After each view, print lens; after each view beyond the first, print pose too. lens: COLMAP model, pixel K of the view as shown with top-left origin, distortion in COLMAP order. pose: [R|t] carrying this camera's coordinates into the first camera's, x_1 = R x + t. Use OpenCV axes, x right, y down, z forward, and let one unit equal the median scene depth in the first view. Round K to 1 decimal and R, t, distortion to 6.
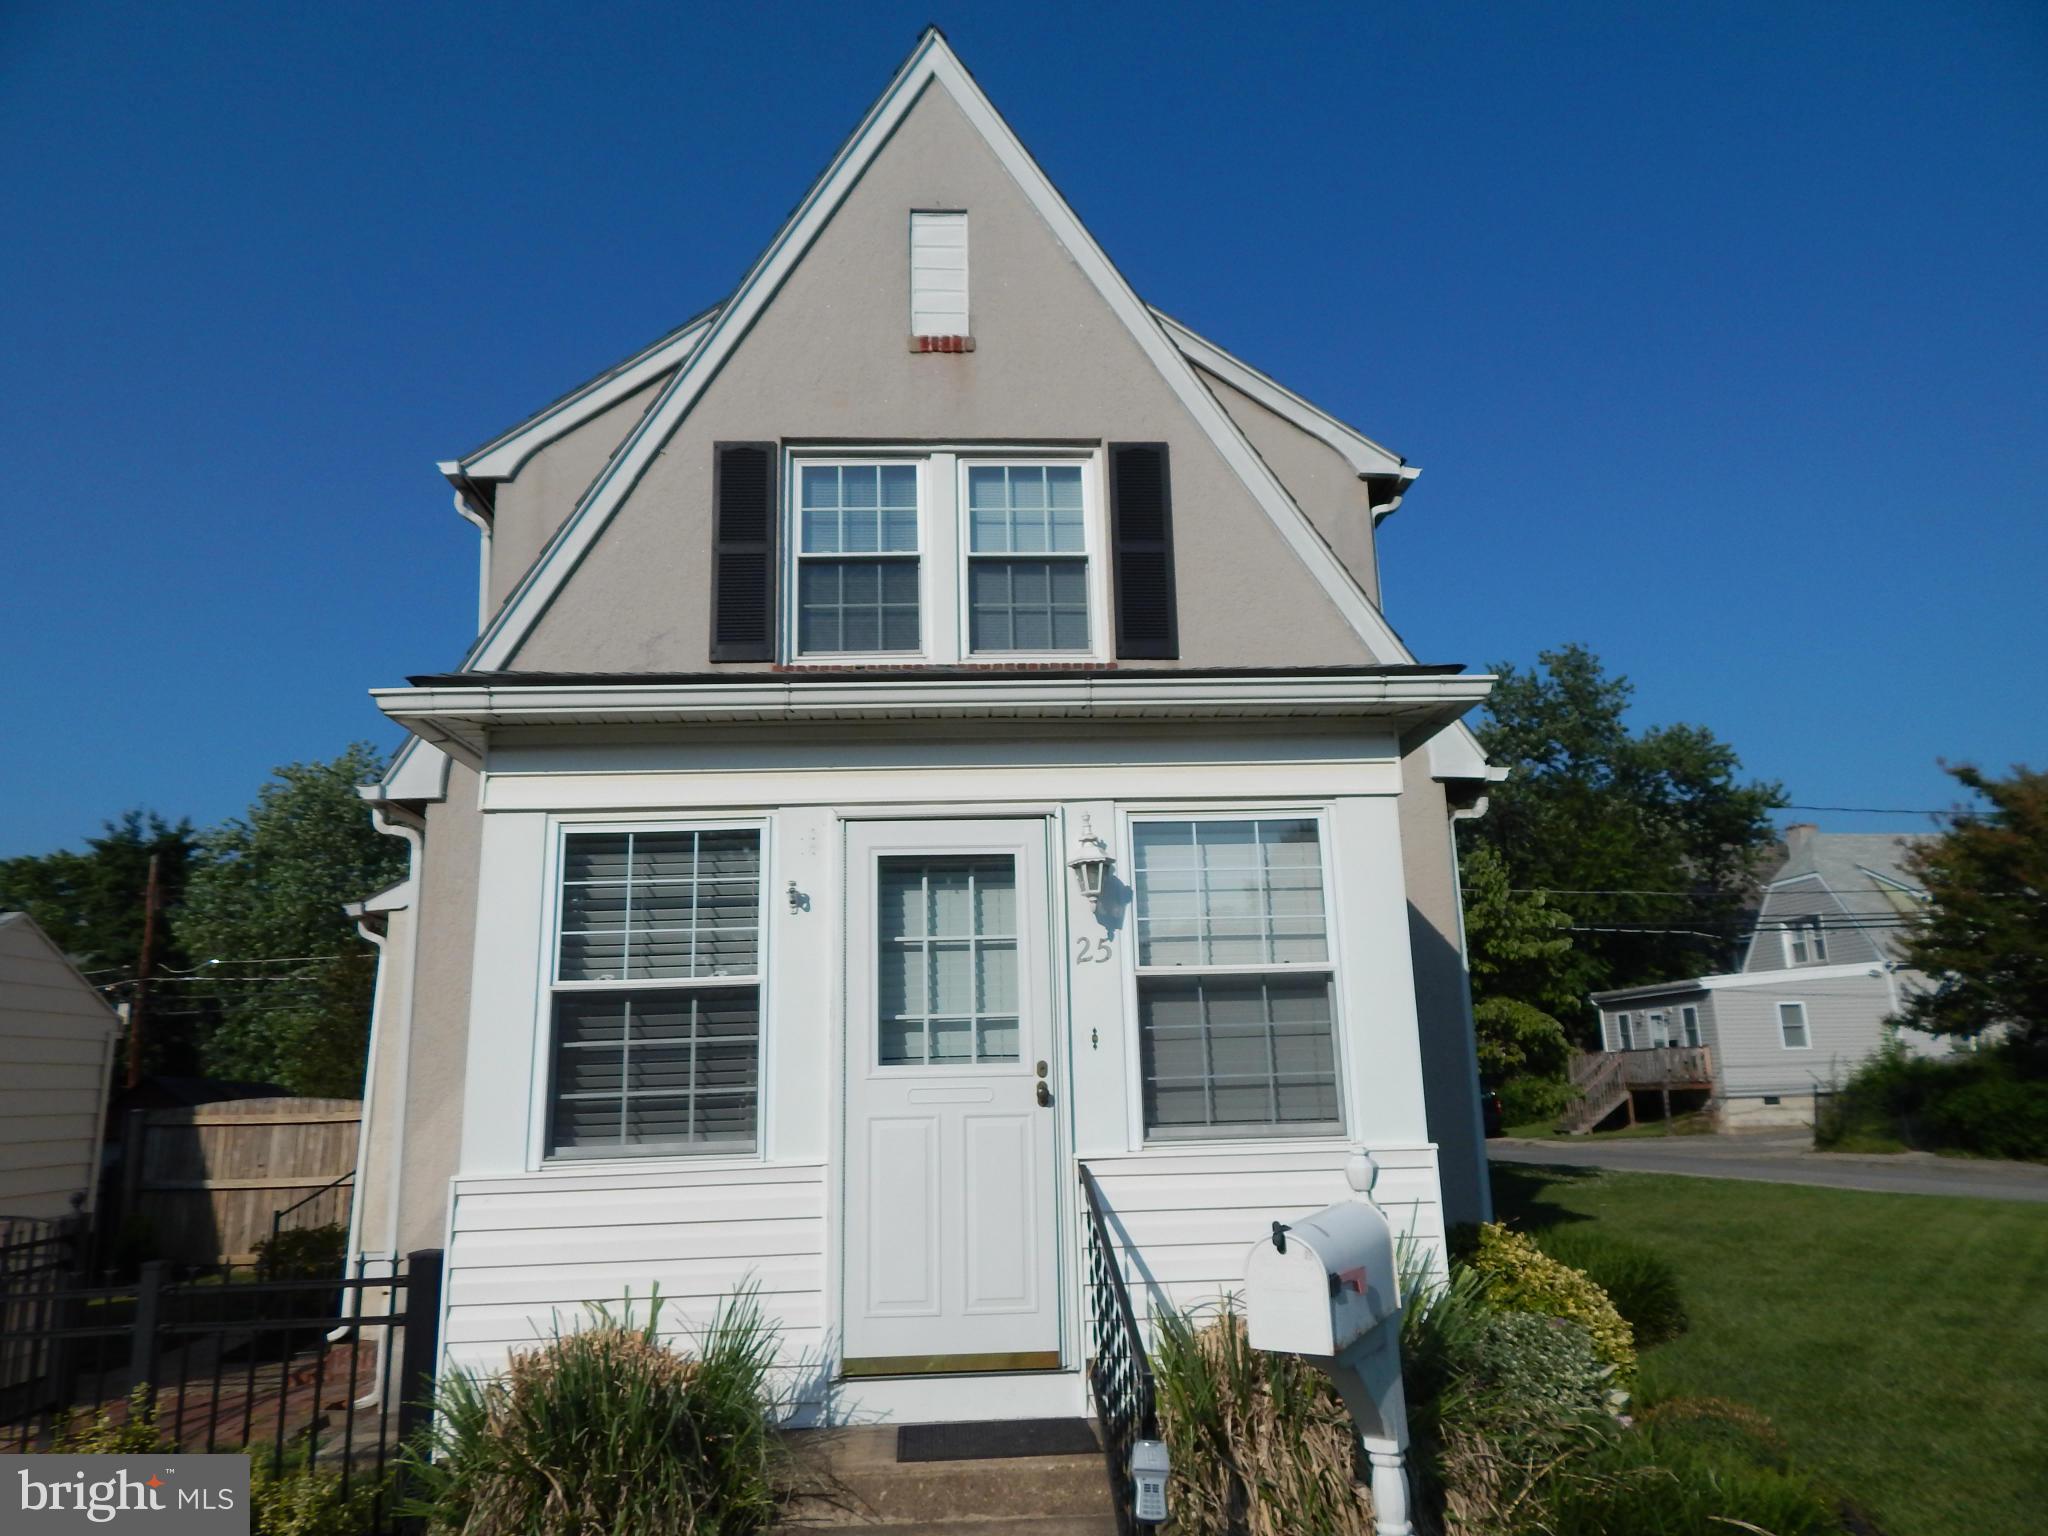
lens RADIAL K [[1352.4, 0, 1023.9], [0, 1352.4, 763.3], [0, 0, 1]] dist [-0.007117, -0.000799]
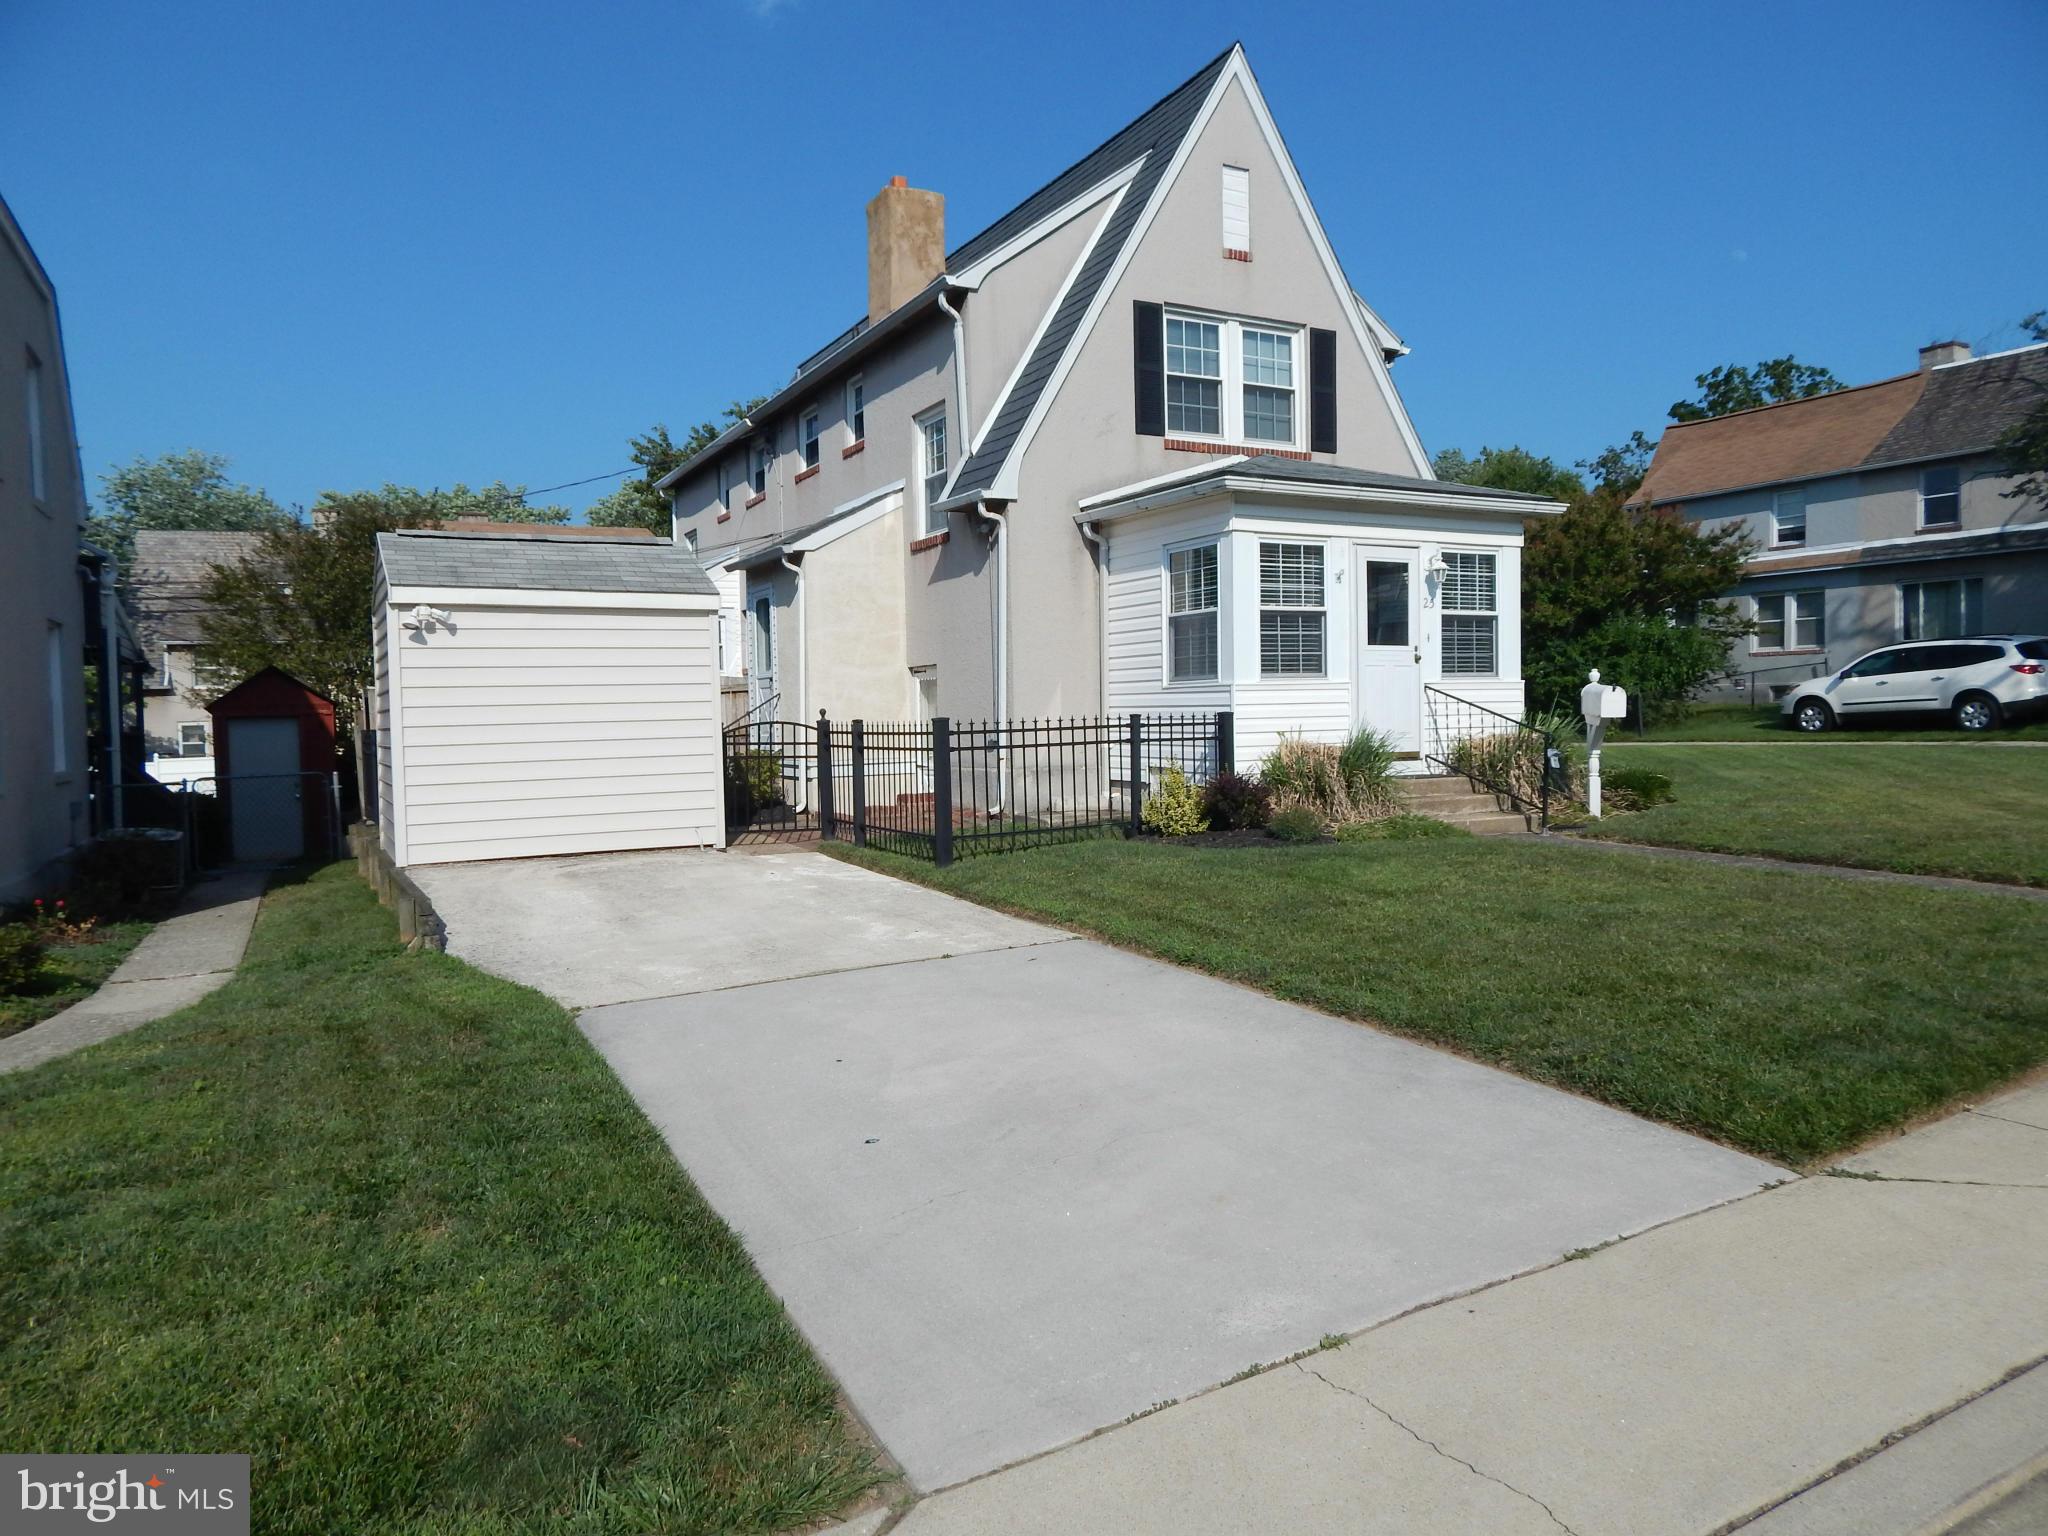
lens RADIAL K [[1352.4, 0, 1025.4], [0, 1352.4, 772.5], [0, 0, 1]] dist [-0.007117, -0.000799]
pose [[0.910598, -0.001557, 0.413291, -1.077775], [-0.107515, 0.964671, 0.240522, -0.053904], [-0.399064, -0.263454, 0.878260, -0.638405]]
